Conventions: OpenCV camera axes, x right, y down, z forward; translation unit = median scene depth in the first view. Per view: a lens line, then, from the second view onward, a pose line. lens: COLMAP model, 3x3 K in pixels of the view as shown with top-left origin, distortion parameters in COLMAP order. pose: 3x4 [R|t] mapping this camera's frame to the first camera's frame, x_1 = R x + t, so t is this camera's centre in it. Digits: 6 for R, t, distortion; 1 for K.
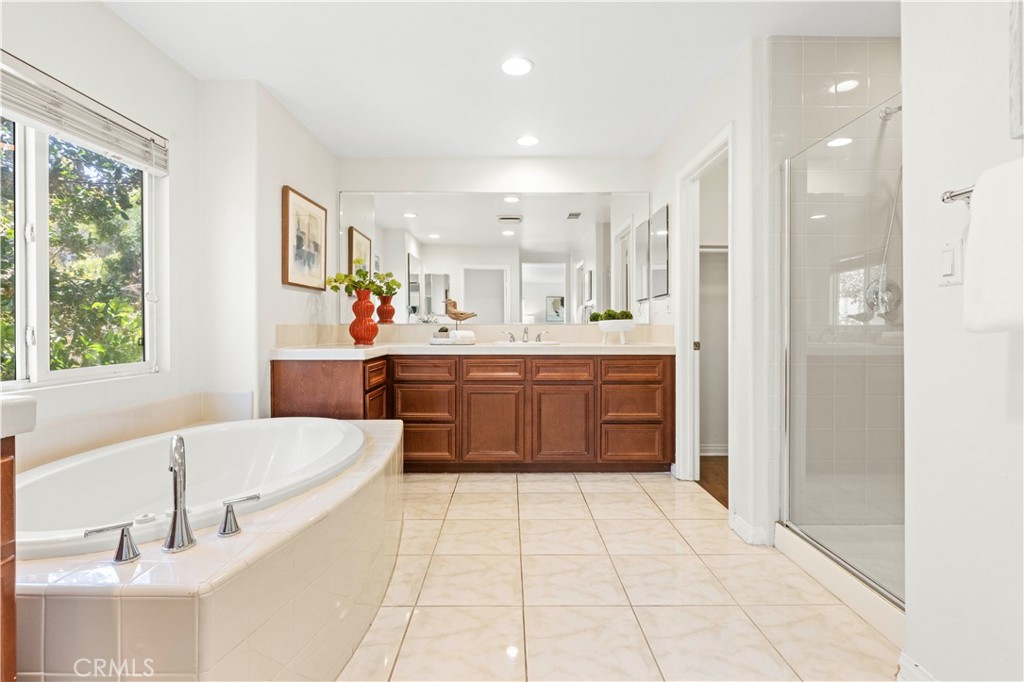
lens RADIAL K [[488.9, 0, 508.6], [0, 488.9, 324.3], [0, 0, 1]] dist [-0.000626, -0.000166]
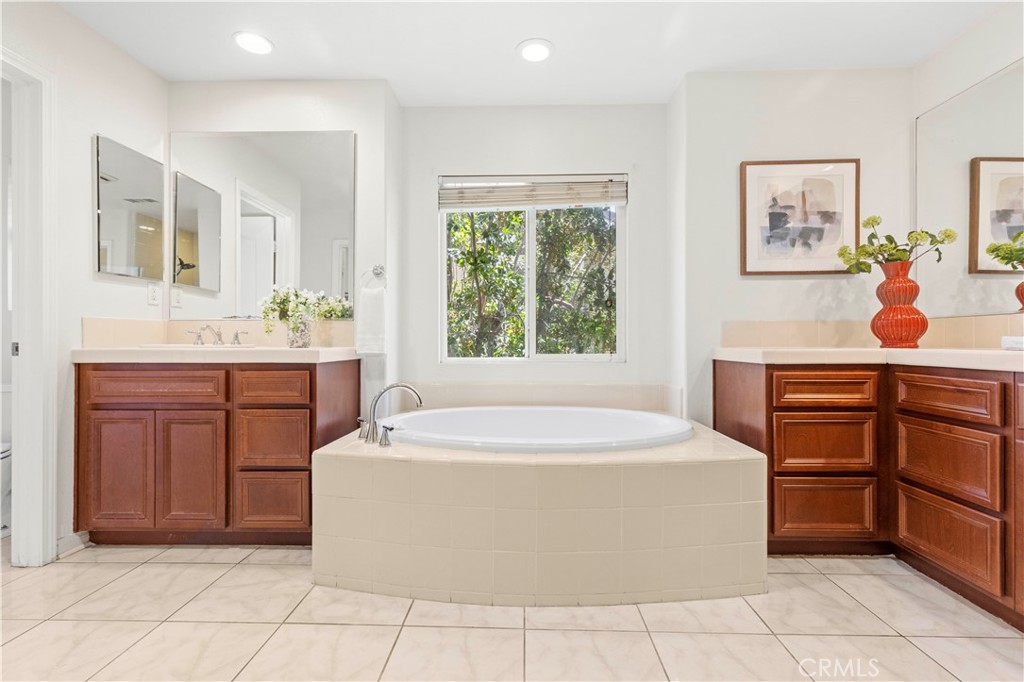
lens RADIAL K [[469.4, 0, 509.4], [0, 469.4, 338.3], [0, 0, 1]] dist [-0.002088, -0.000085]
pose [[-0.050066, -0.005575, -0.998730, 0.413186], [0.008159, 0.999949, -0.005991, 0.034289], [0.998713, -0.008449, -0.050018, 0.637515]]
